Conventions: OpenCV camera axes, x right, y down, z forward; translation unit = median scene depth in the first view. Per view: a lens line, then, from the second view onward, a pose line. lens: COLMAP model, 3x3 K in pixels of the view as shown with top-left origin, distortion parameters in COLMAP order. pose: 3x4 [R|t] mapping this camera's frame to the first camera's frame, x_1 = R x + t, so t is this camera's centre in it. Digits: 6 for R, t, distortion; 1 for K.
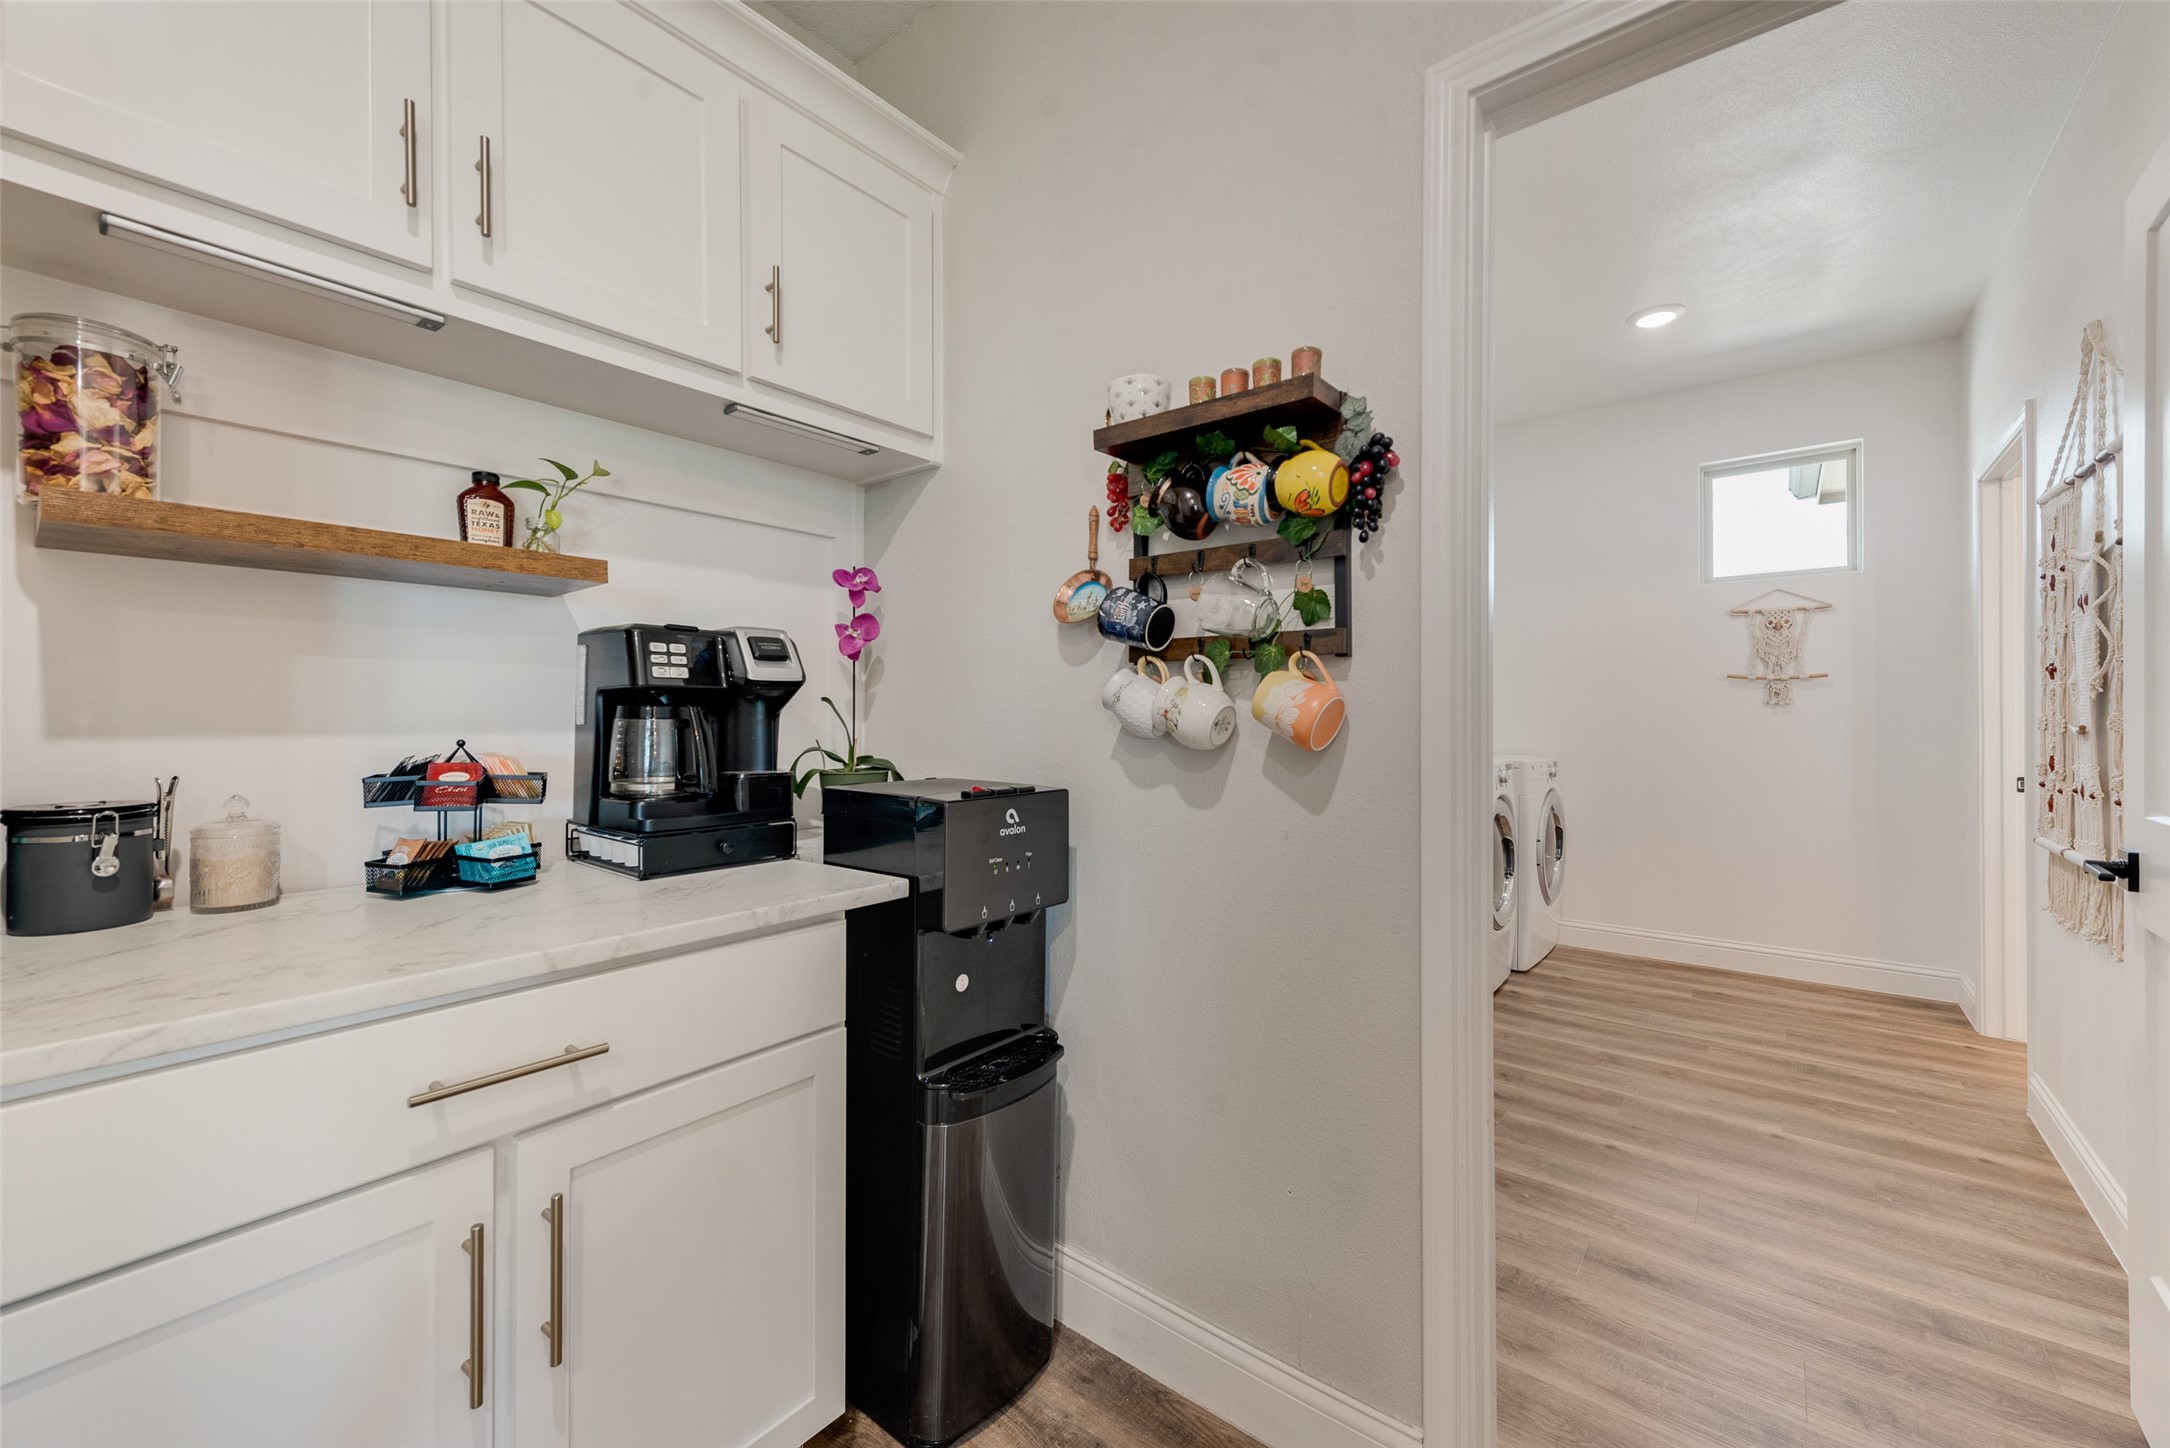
lens RADIAL K [[811.6, 0, 1097.2], [0, 811.6, 720.3], [0, 0, 1]] dist [0.000100, -0.000032]
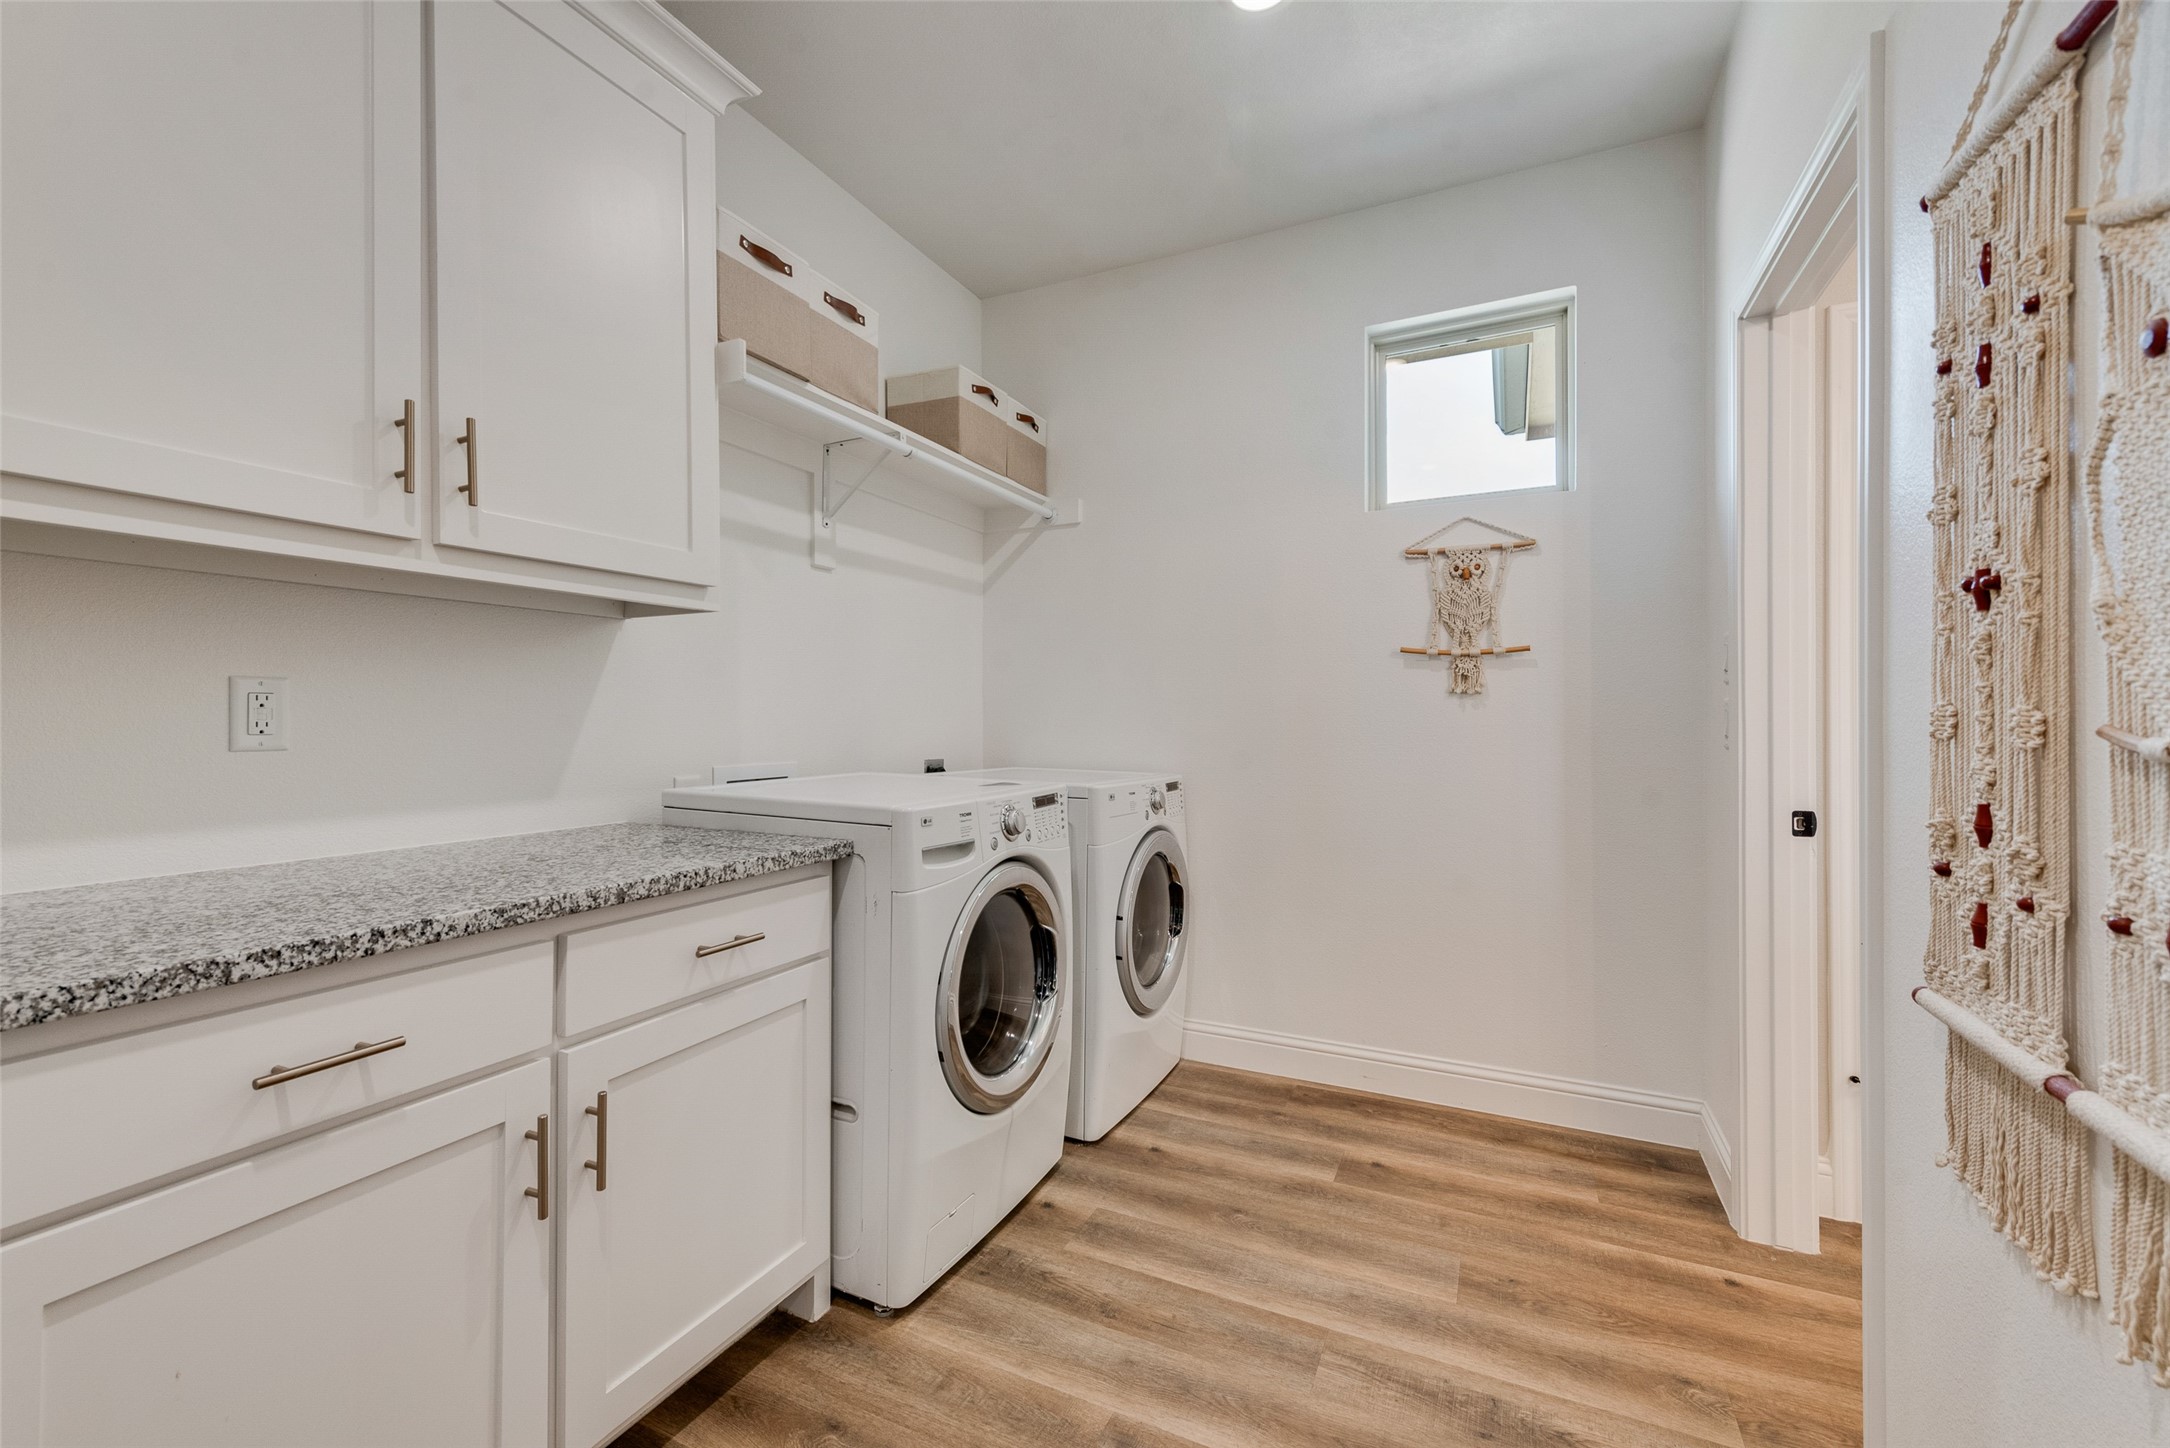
lens RADIAL K [[845.0, 0, 1079.5], [0, 845.0, 725.8], [0, 0, 1]] dist [0.001421, -0.000192]
pose [[0.974194, -0.005483, 0.225644, 0.439810], [0.003922, 0.999965, 0.007367, 0.000491], [-0.225677, -0.006292, 0.974182, 0.468408]]
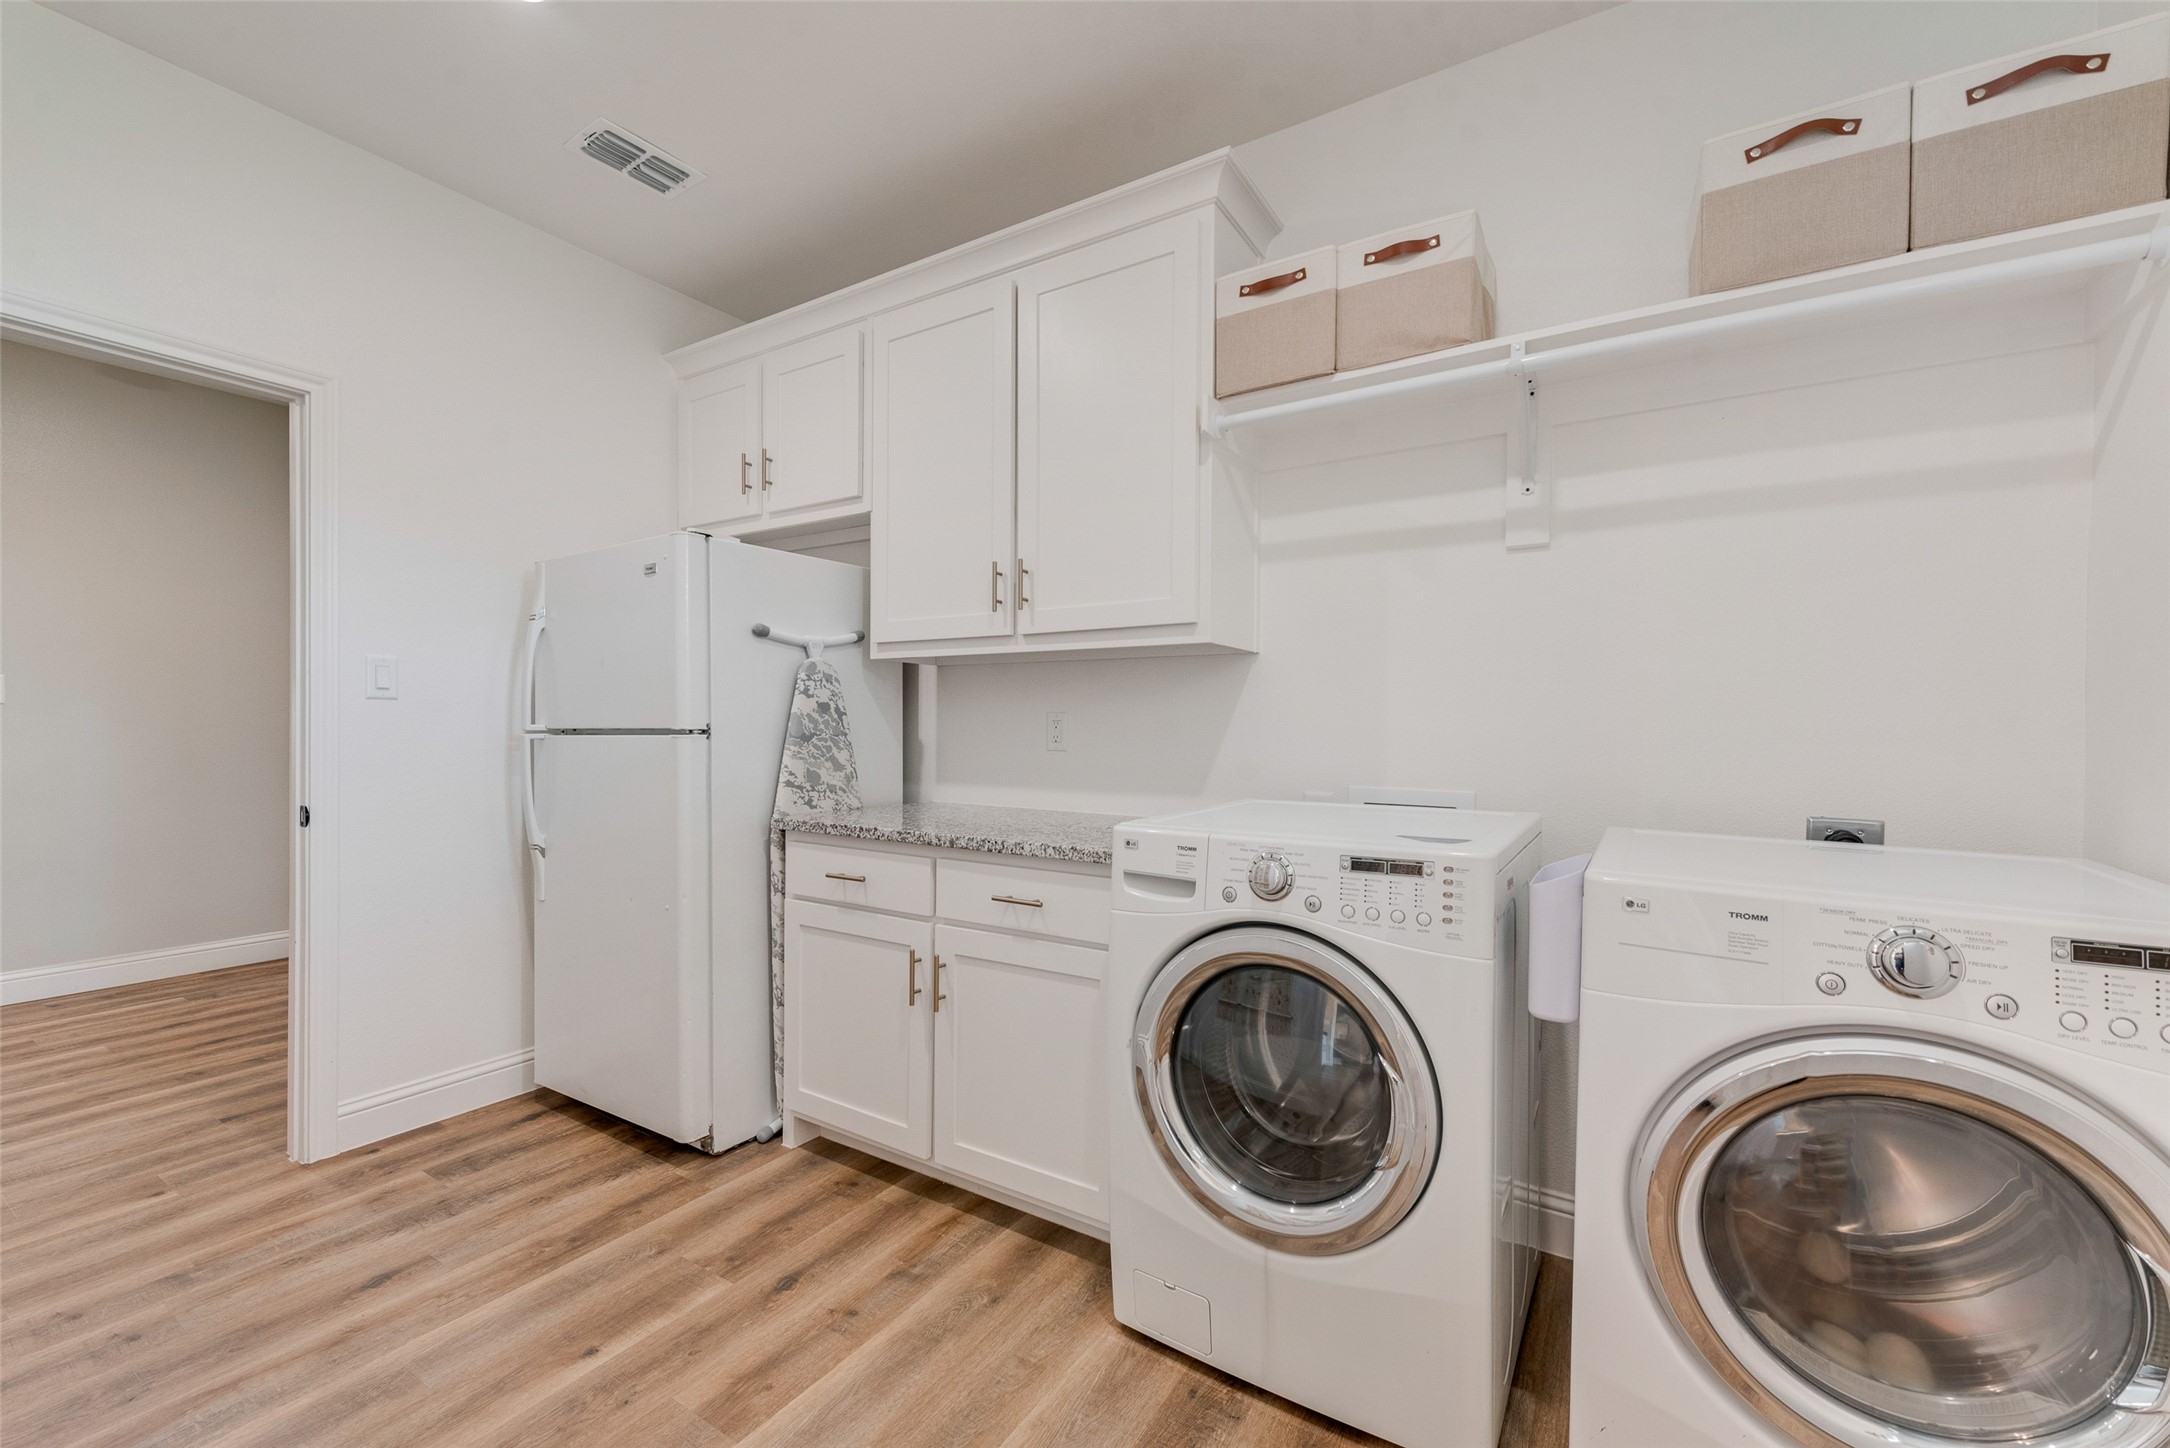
lens RADIAL K [[871.7, 0, 1092.0], [0, 871.7, 742.1], [0, 0, 1]] dist [0.002511, 0.000035]
pose [[0.146730, 0.011725, -0.989107, 0.965503], [-0.012858, 0.999868, 0.009945, -0.002686], [0.989093, 0.011259, 0.146861, 0.886894]]
